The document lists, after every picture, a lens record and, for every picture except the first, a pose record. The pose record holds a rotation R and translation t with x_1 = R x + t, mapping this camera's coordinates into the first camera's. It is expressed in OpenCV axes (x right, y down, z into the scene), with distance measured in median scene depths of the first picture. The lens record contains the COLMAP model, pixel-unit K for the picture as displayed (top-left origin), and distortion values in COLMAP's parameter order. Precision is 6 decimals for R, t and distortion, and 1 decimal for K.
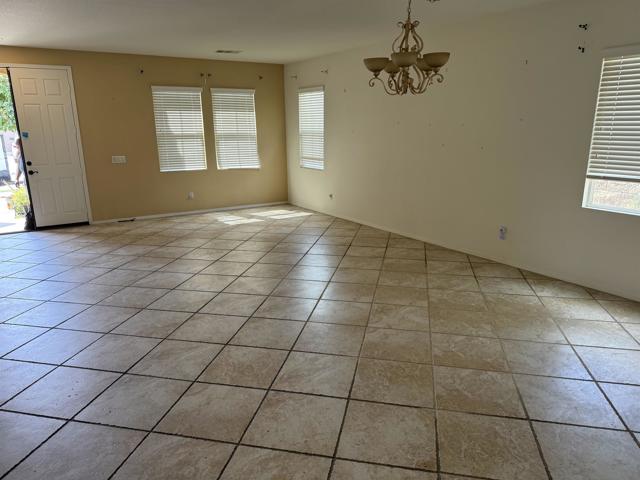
lens RADIAL K [[444.8, 0, 320.0], [0, 444.8, 240.0], [0, 0, 1]] dist [0.044786, -0.057597]
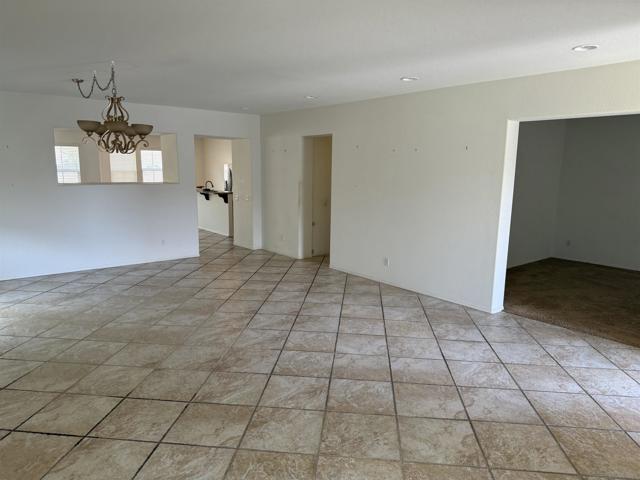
lens RADIAL K [[444.8, 0, 320.0], [0, 444.8, 240.0], [0, 0, 1]] dist [0.044786, -0.057597]
pose [[-0.994114, 0.012392, -0.107625, -0.195681], [-0.032807, 0.912357, 0.408080, -0.563089], [0.103250, 0.409209, -0.906580, 2.032451]]
